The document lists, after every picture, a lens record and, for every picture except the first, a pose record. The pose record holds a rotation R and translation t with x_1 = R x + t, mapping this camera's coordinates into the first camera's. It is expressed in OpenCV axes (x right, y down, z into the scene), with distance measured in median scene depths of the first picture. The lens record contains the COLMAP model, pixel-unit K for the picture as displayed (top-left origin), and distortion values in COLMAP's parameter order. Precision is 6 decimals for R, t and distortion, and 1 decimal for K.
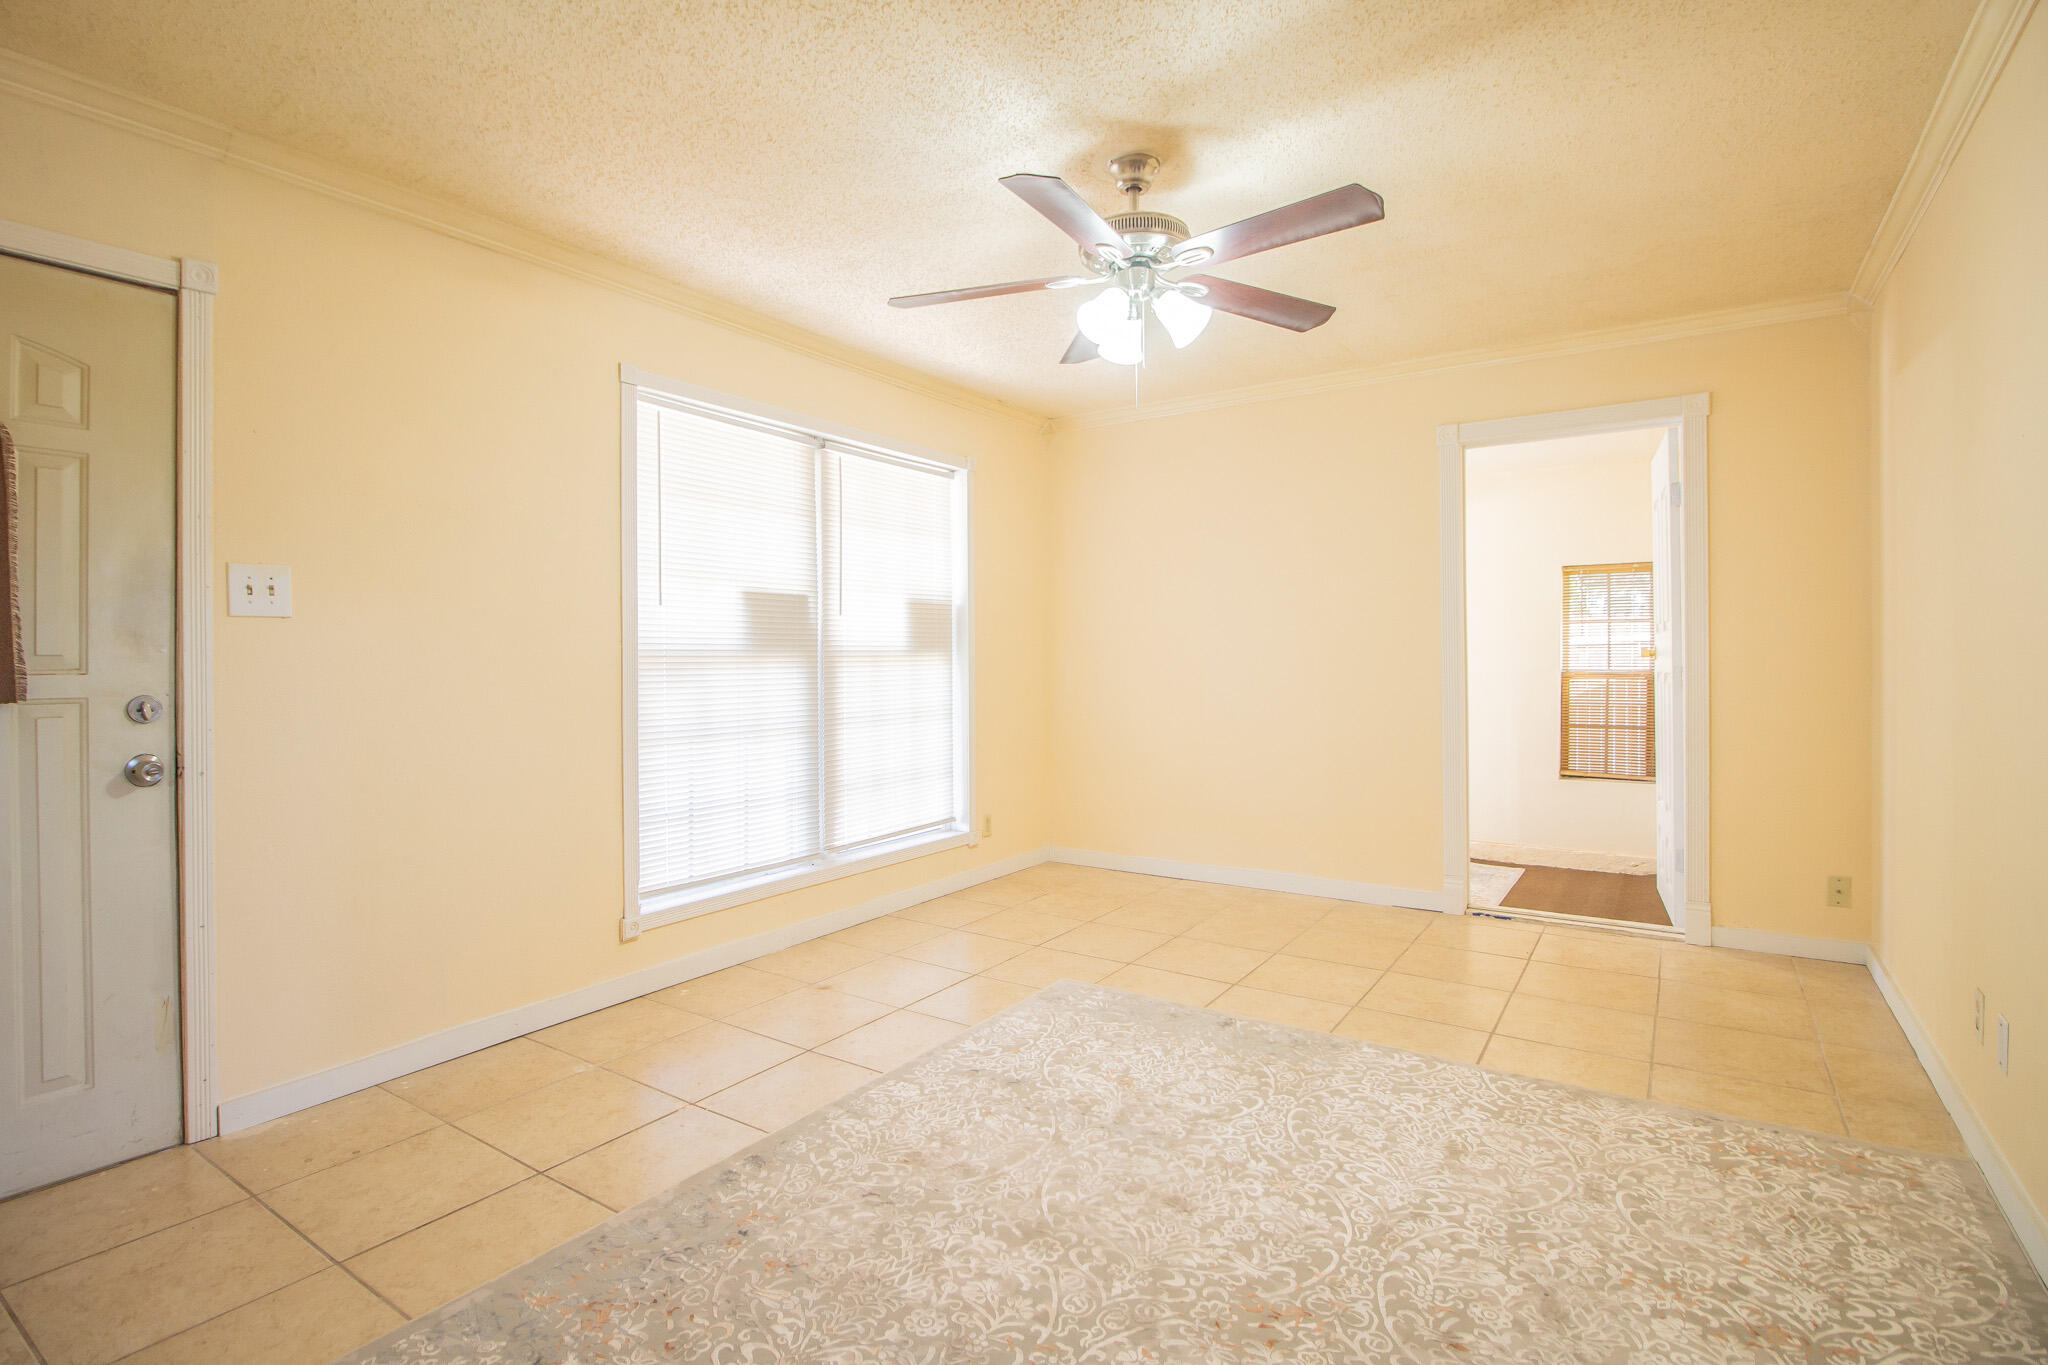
lens RADIAL K [[994.4, 0, 1019.9], [0, 994.4, 643.0], [0, 0, 1]] dist [-0.016972, -0.000637]
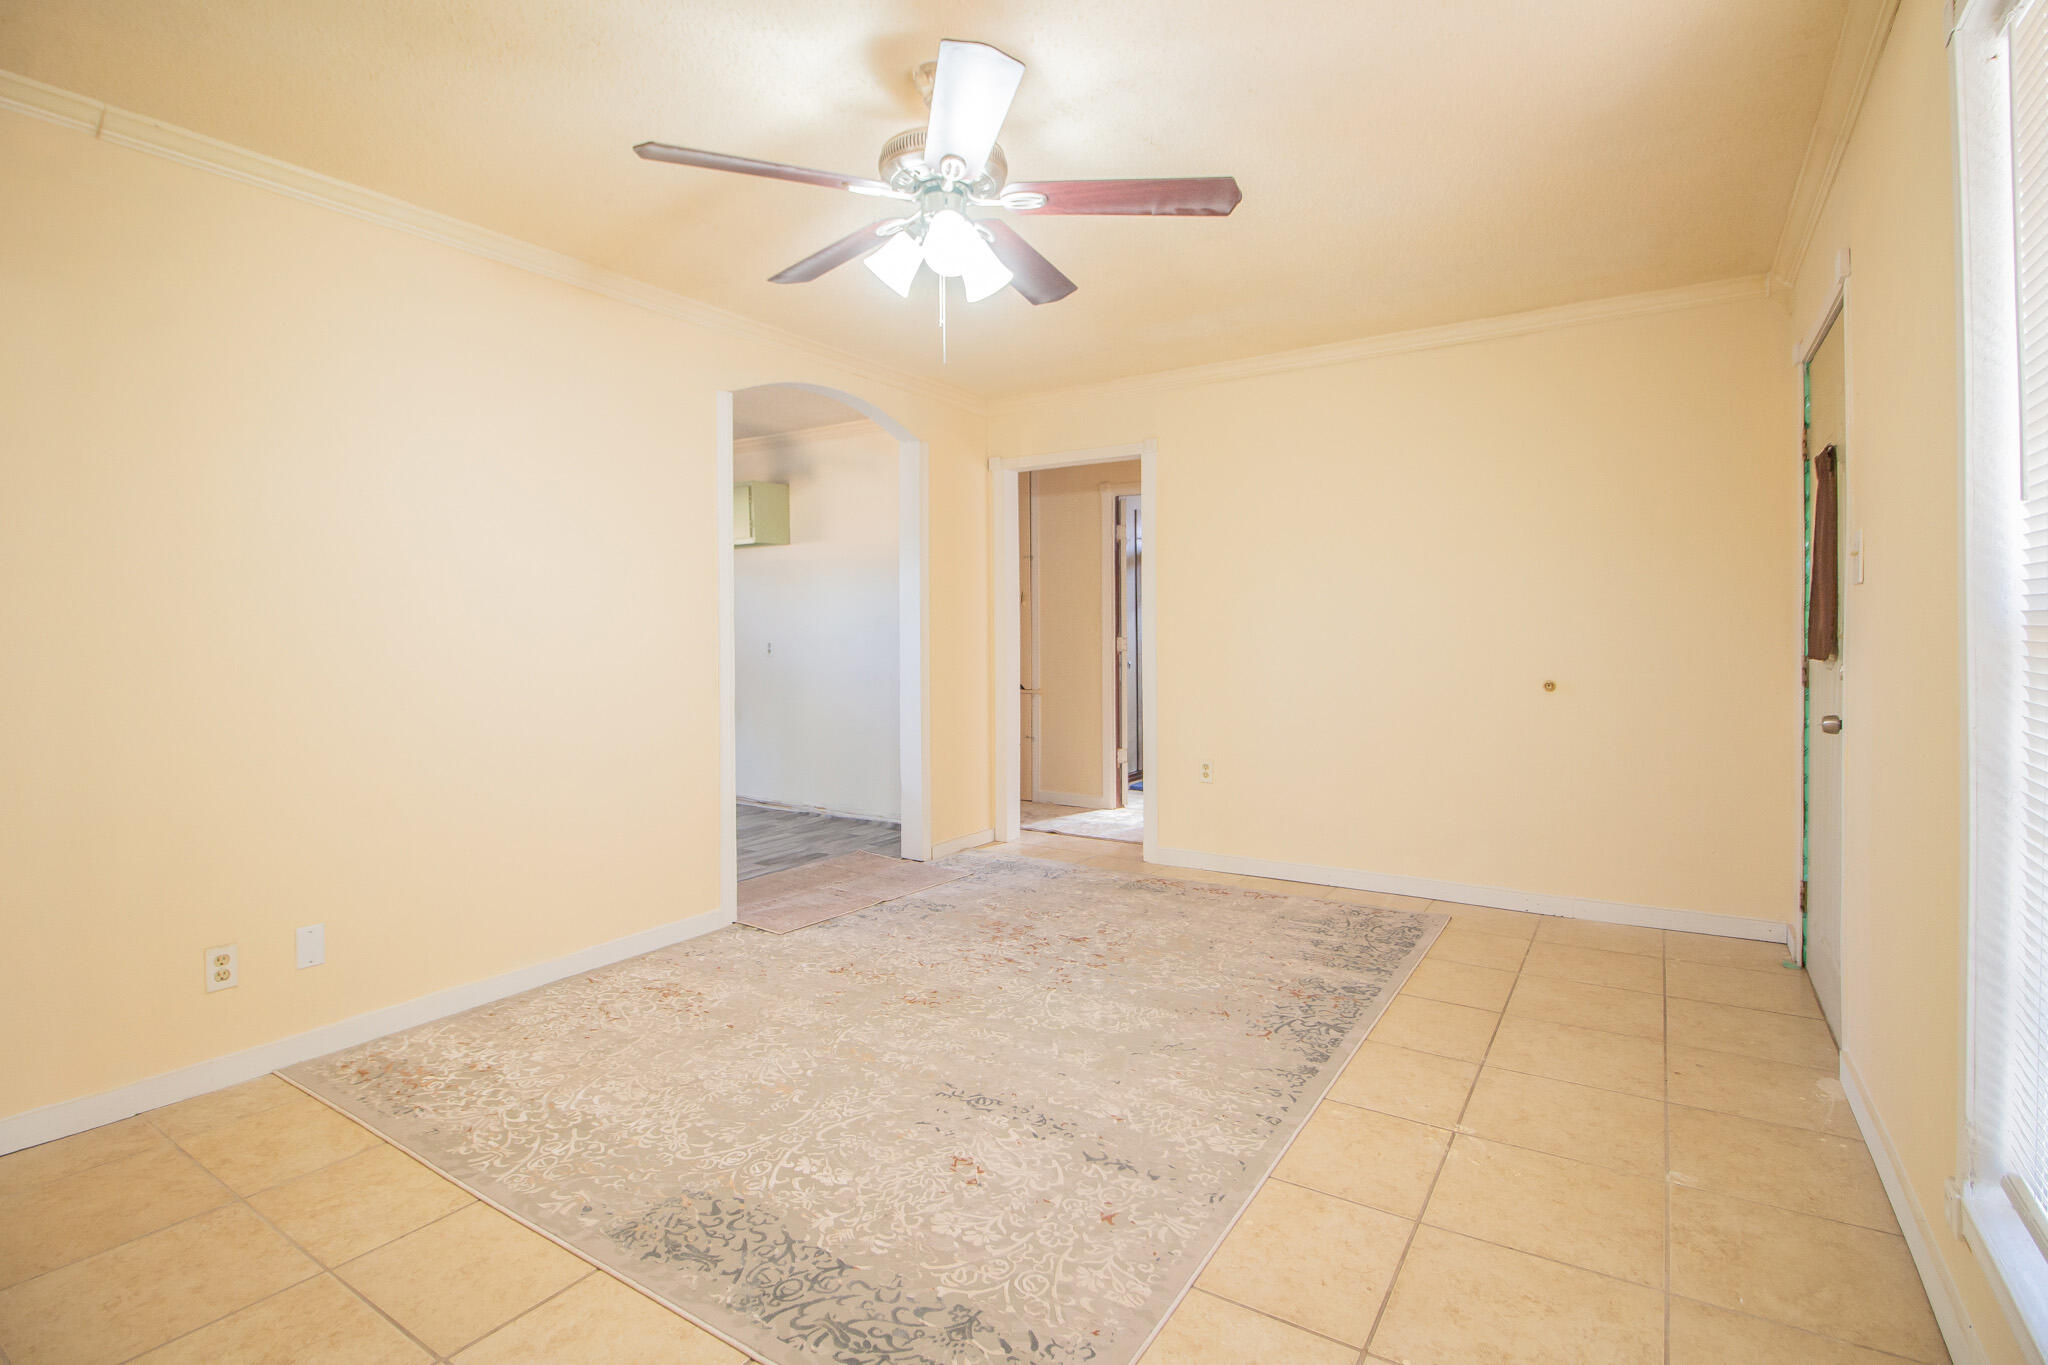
lens RADIAL K [[994.4, 0, 1019.9], [0, 994.4, 643.0], [0, 0, 1]] dist [-0.016972, -0.000637]
pose [[-0.999832, 0.014669, -0.010989, 0.070350], [0.014625, 0.999885, 0.004047, 0.016831], [0.011047, 0.003885, -0.999931, 2.064965]]
